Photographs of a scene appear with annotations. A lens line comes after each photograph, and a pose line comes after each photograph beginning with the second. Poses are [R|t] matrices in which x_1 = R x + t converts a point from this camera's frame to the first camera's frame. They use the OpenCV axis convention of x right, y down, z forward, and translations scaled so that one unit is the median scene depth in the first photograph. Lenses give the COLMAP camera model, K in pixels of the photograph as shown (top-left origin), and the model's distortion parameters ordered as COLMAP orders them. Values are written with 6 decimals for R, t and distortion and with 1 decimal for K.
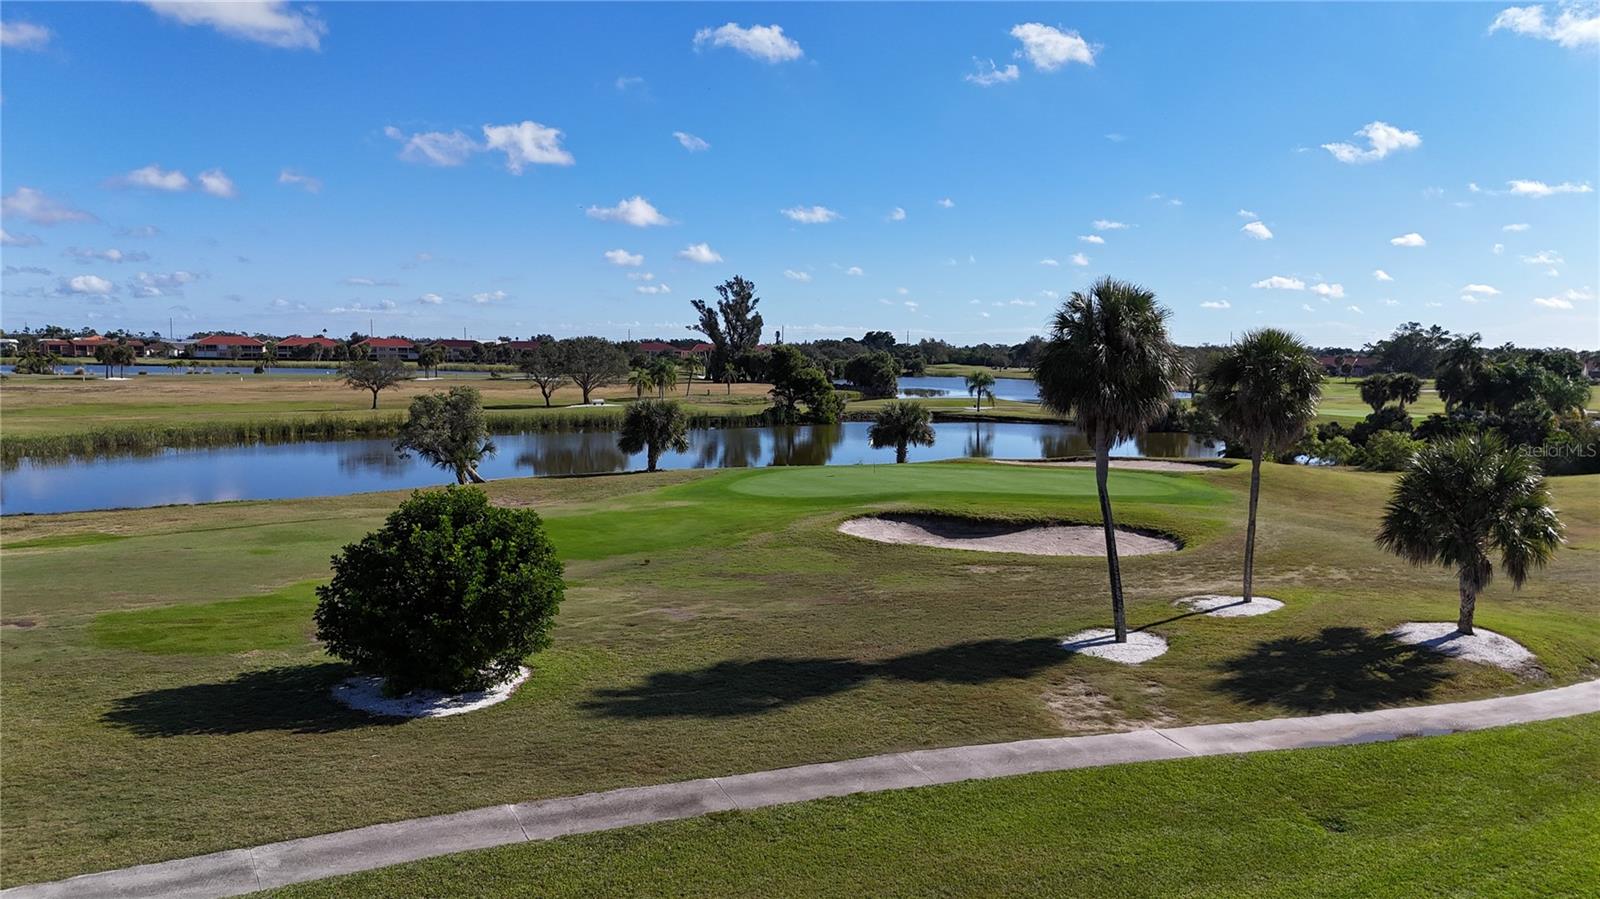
lens RADIAL K [[1183.9, 0, 800.0], [0, 1183.9, 449.5], [0, 0, 1]] dist [0.068191, -0.070883]
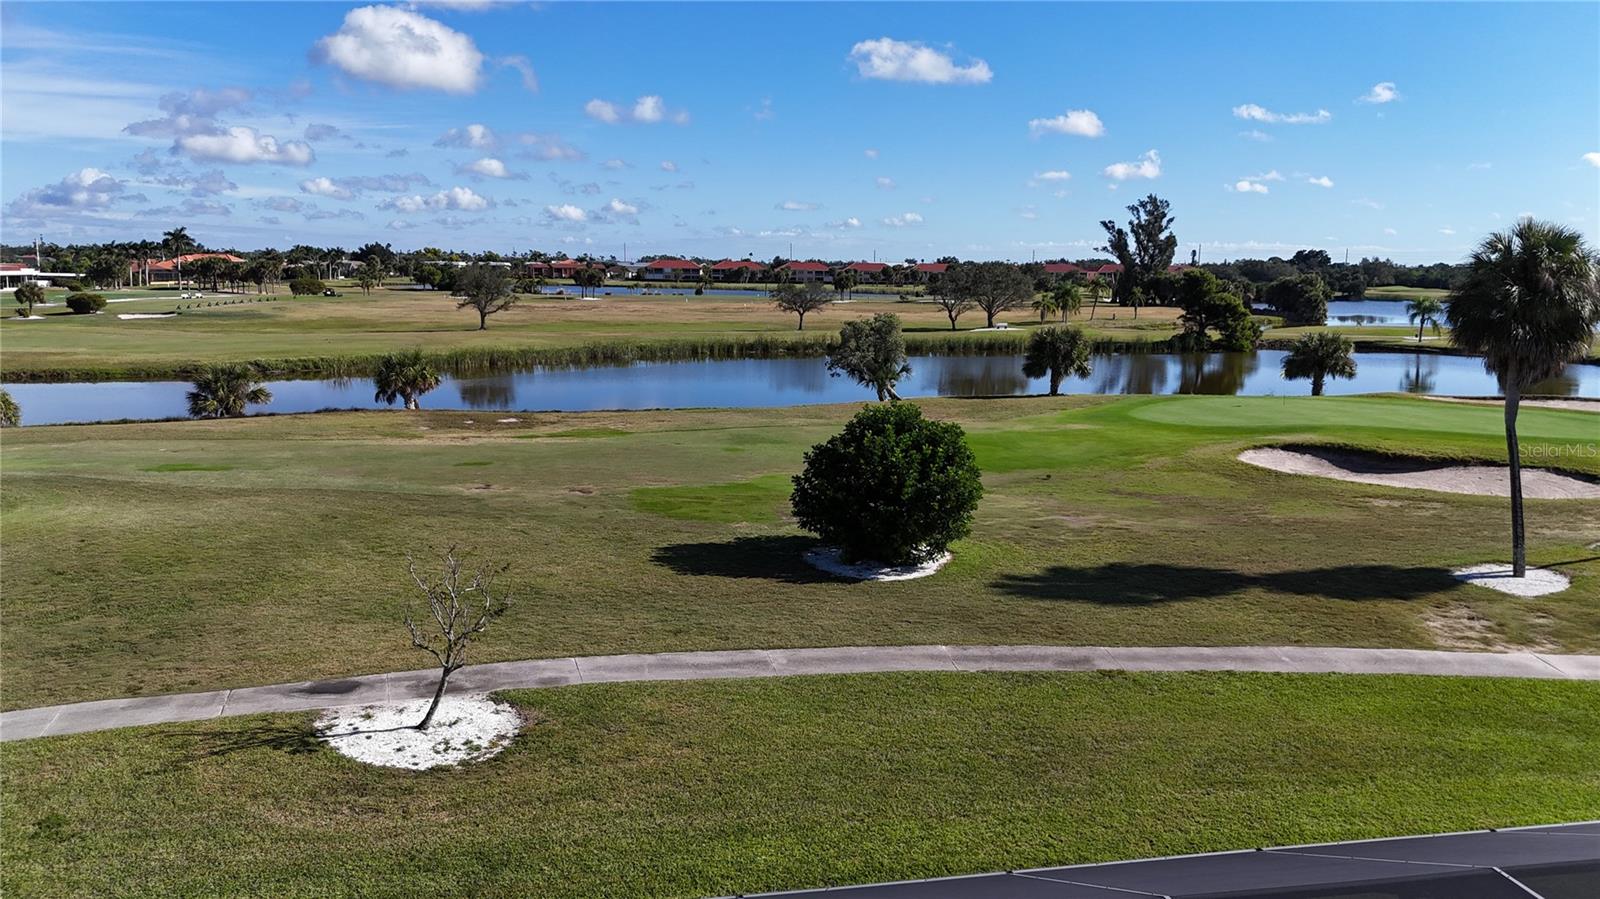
lens RADIAL K [[1183.9, 0, 800.0], [0, 1183.9, 449.5], [0, 0, 1]] dist [0.068191, -0.070883]
pose [[0.944879, 0.050601, -0.323487, 0.008059], [-0.029285, 0.997087, 0.070429, -0.001823], [0.326108, -0.057073, 0.943608, -0.107443]]
